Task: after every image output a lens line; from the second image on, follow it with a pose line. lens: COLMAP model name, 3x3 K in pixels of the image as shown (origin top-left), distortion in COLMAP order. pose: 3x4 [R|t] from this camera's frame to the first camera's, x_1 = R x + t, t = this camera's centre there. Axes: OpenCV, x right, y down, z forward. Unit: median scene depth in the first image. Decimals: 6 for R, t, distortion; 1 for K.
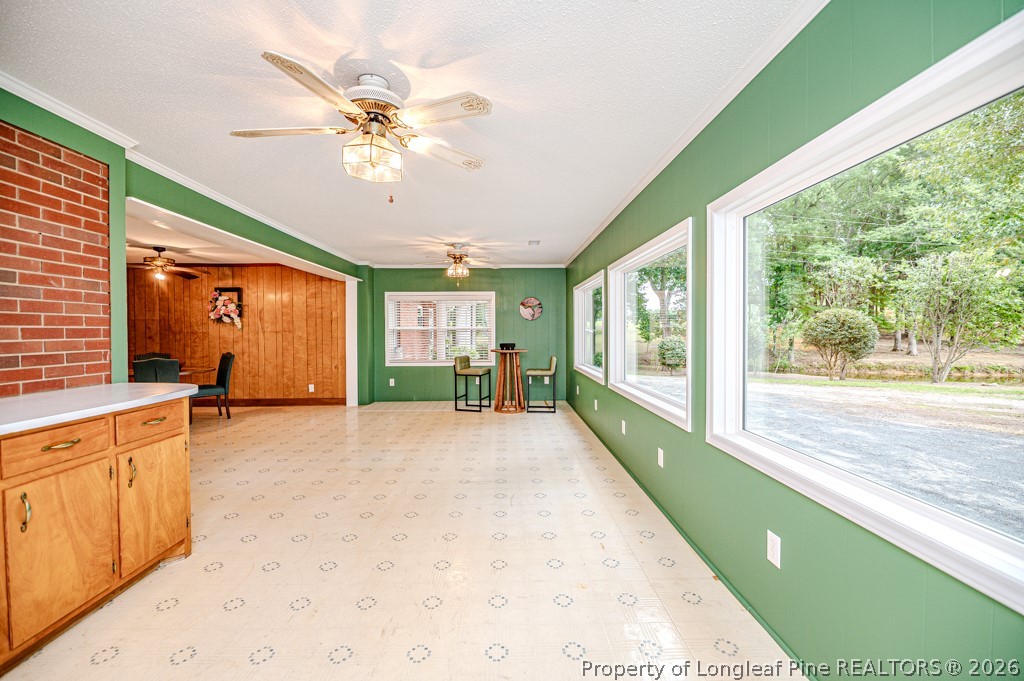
lens RADIAL K [[427.8, 0, 507.7], [0, 427.8, 337.5], [0, 0, 1]] dist [-0.006081, -0.000371]
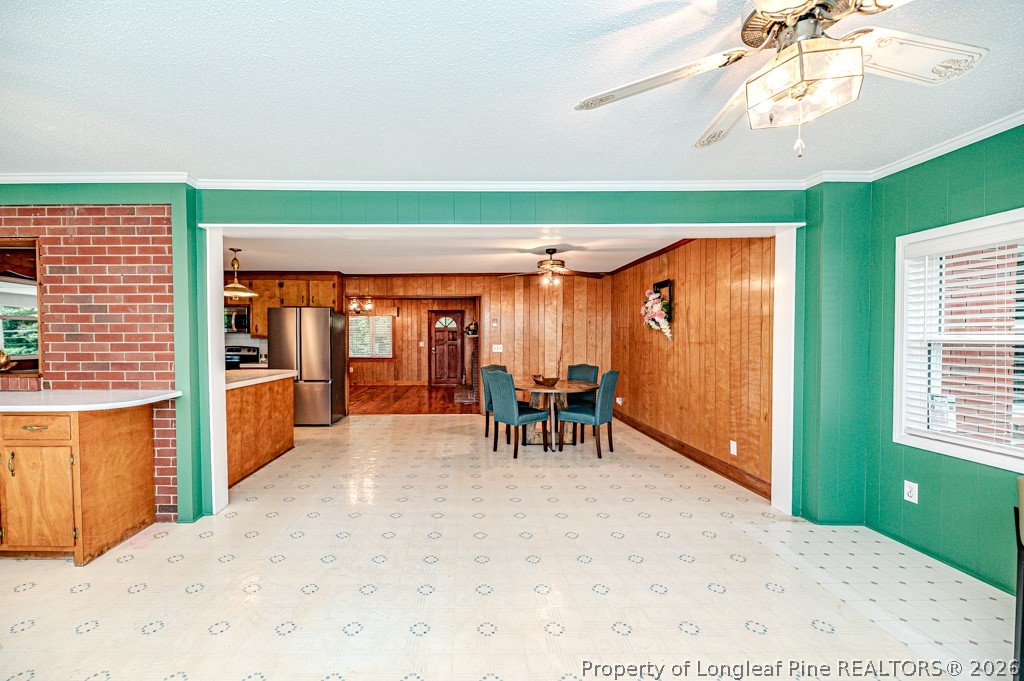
lens RADIAL K [[427.8, 0, 481.4], [0, 427.8, 348.1], [0, 0, 1]] dist [-0.006081, -0.000371]
pose [[-0.016846, 0.028422, -0.999454, 0.251078], [-0.013218, 0.999502, 0.028646, -0.057713], [0.999771, 0.013694, -0.016462, 2.035063]]
